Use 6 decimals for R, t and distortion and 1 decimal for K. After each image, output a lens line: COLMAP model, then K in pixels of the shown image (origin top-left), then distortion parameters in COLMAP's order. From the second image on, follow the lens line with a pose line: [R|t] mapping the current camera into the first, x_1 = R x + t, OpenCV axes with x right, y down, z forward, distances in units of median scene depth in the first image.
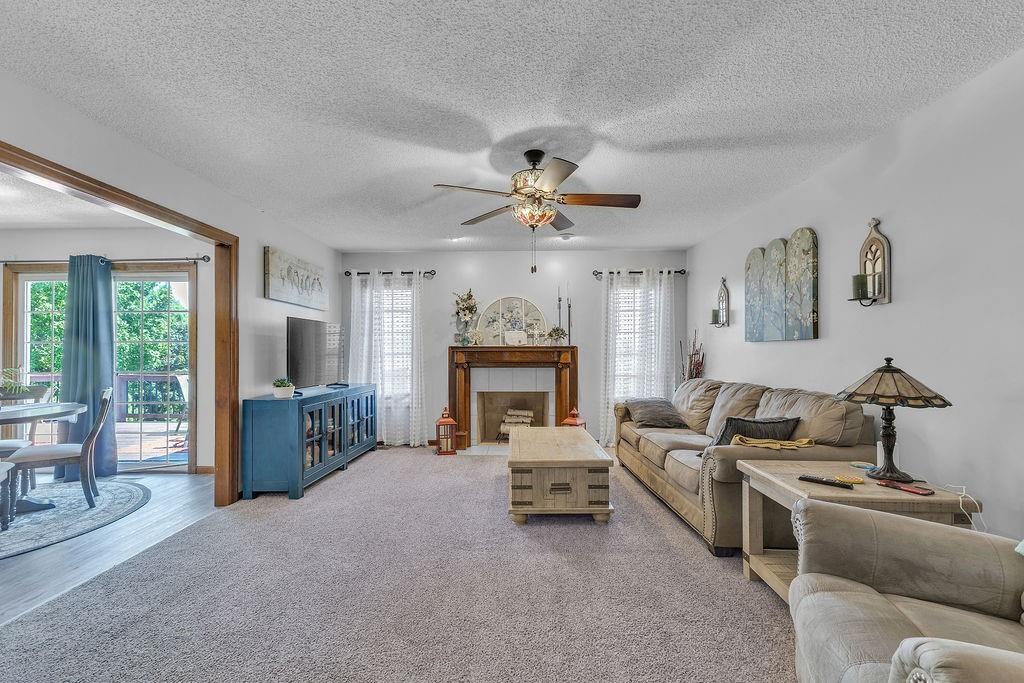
lens RADIAL K [[453.3, 0, 519.4], [0, 453.3, 350.6], [0, 0, 1]] dist [0.001959, -0.000345]
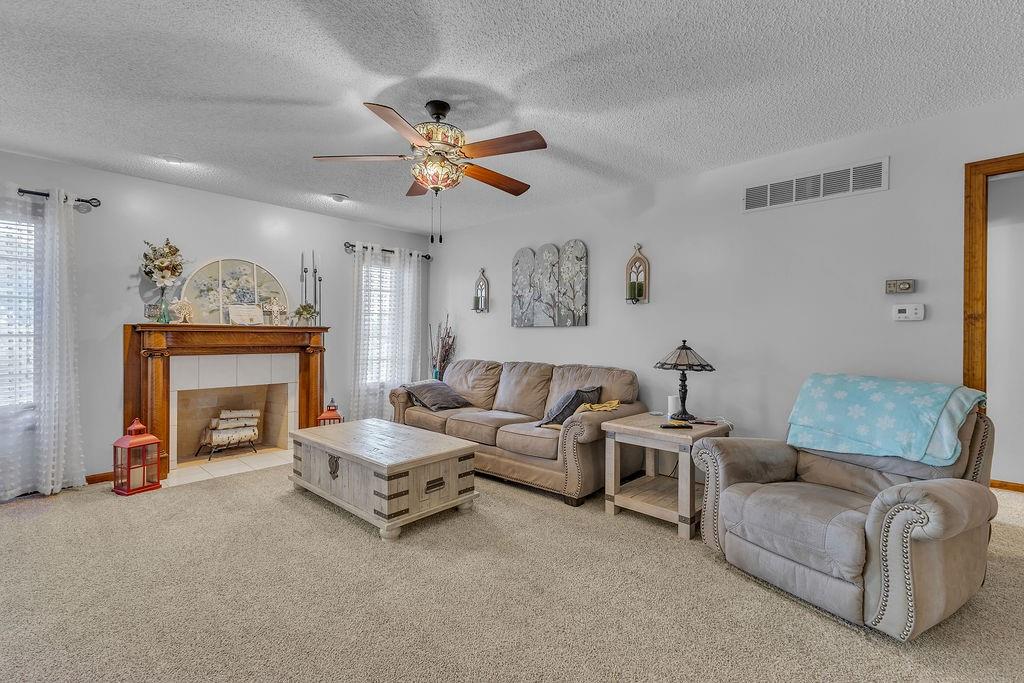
lens RADIAL K [[453.3, 0, 520.4], [0, 453.3, 337.7], [0, 0, 1]] dist [0.001959, -0.000345]
pose [[0.660279, 0.002924, 0.751014, -0.295466], [-0.009268, 0.999948, 0.004256, 0.003214], [-0.750963, -0.009771, 0.660272, 0.173838]]
